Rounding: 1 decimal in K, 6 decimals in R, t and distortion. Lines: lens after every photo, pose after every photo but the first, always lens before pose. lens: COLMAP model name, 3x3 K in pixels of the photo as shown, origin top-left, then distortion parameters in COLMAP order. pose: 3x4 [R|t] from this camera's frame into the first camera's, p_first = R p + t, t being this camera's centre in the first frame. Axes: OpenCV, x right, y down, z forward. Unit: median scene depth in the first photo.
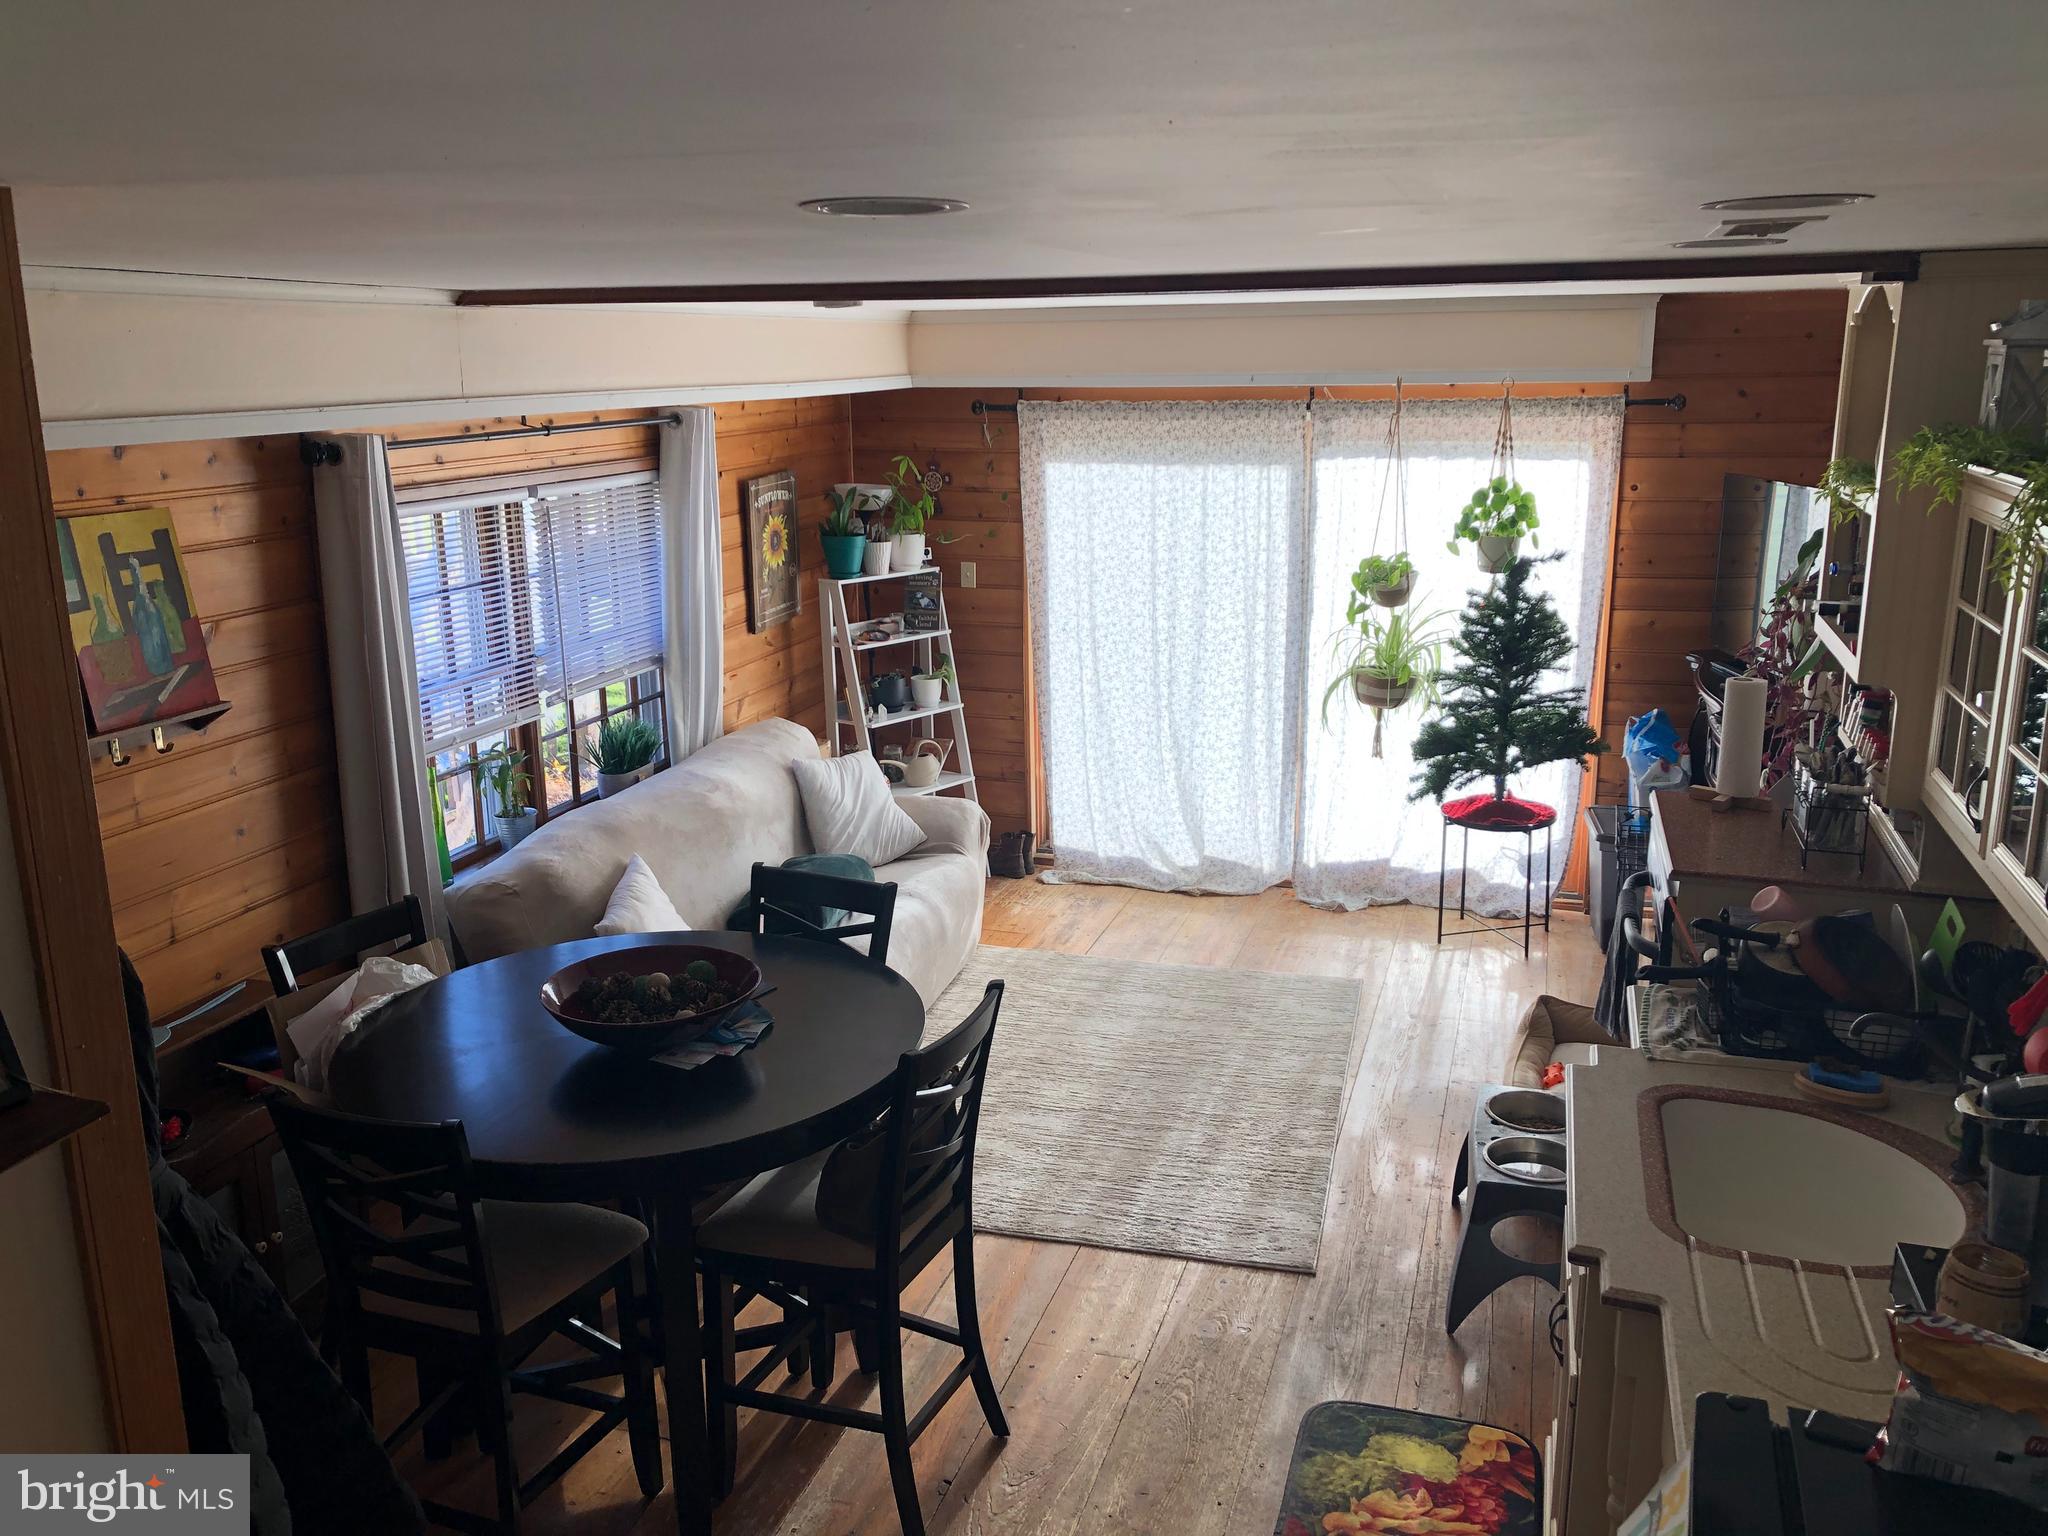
lens RADIAL K [[1632.0, 0, 1029.4], [0, 1632.0, 755.5], [0, 0, 1]] dist [-0.012300, 0.002803]
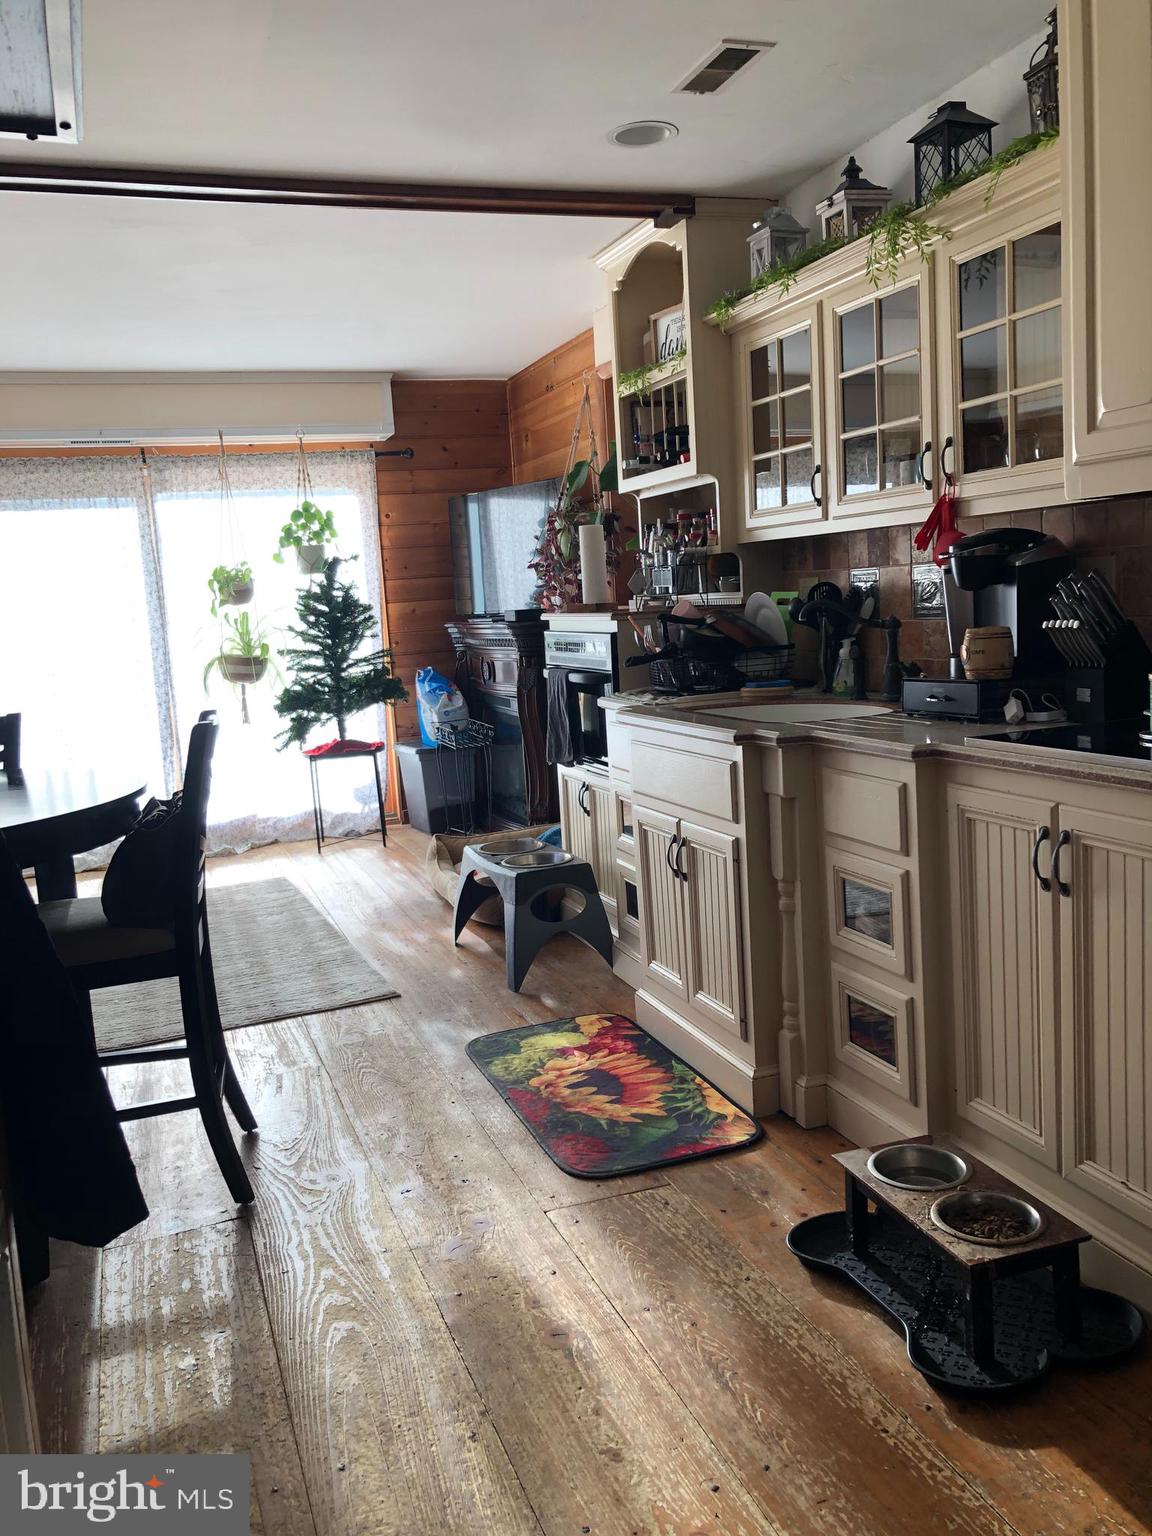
lens RADIAL K [[1224.0, 0, 589.7], [0, 1224.0, 775.1], [0, 0, 1]] dist [-0.012300, 0.002803]
pose [[0.778321, -0.128852, 0.614503, -0.182930], [0.200297, 0.978534, -0.048509, 0.148472], [-0.595061, 0.160839, 0.787422, 0.083862]]
